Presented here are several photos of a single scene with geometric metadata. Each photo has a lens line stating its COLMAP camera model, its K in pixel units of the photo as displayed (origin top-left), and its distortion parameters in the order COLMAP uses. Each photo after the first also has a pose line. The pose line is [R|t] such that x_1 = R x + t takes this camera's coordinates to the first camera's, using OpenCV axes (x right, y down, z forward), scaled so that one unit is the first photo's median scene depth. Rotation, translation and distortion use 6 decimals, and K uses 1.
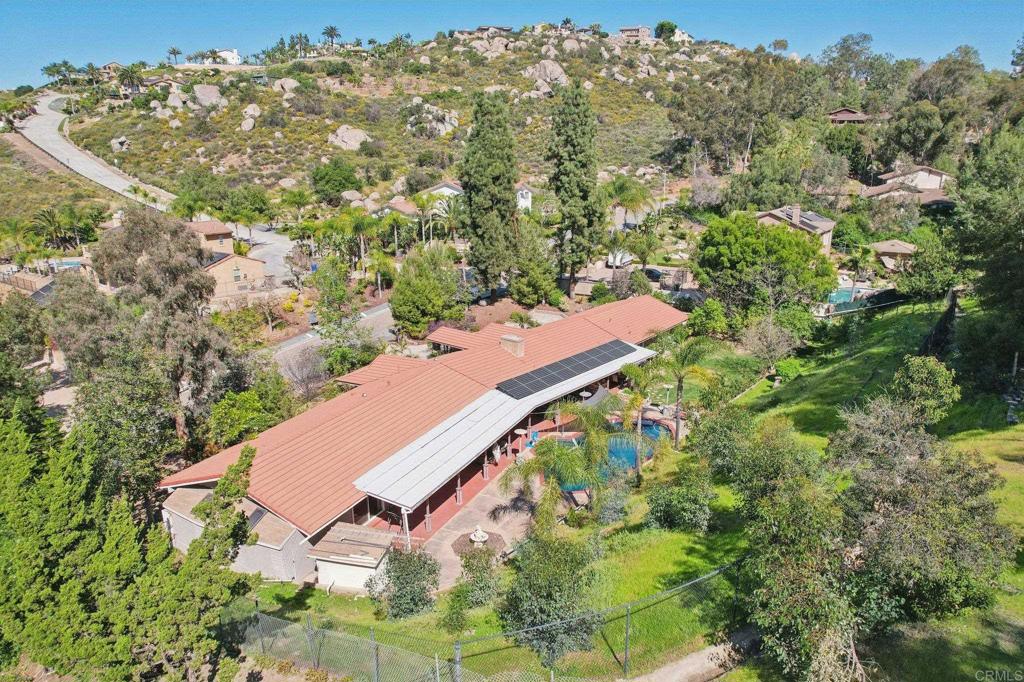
lens RADIAL K [[649.8, 0, 512.0], [0, 649.8, 341.0], [0, 0, 1]] dist [-0.069874, 0.059064]
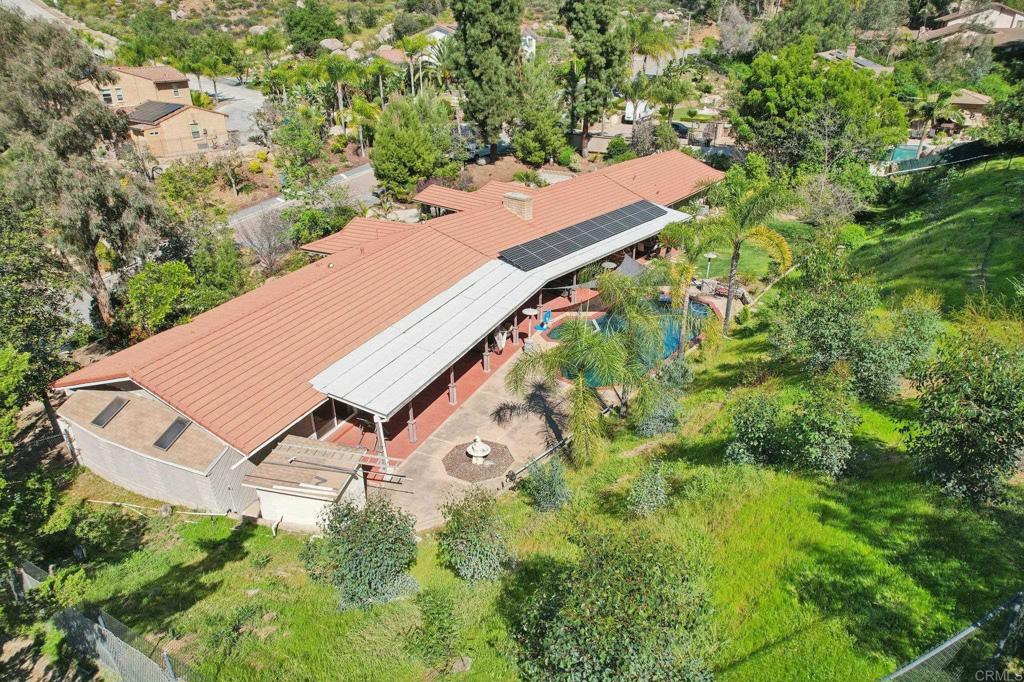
lens RADIAL K [[649.8, 0, 512.0], [0, 649.8, 341.0], [0, 0, 1]] dist [-0.069874, 0.059064]
pose [[1.000000, -0.000872, 0.000451, -0.005306], [0.000771, 0.981969, 0.189042, 0.014819], [-0.000607, -0.189041, 0.981969, 0.125995]]
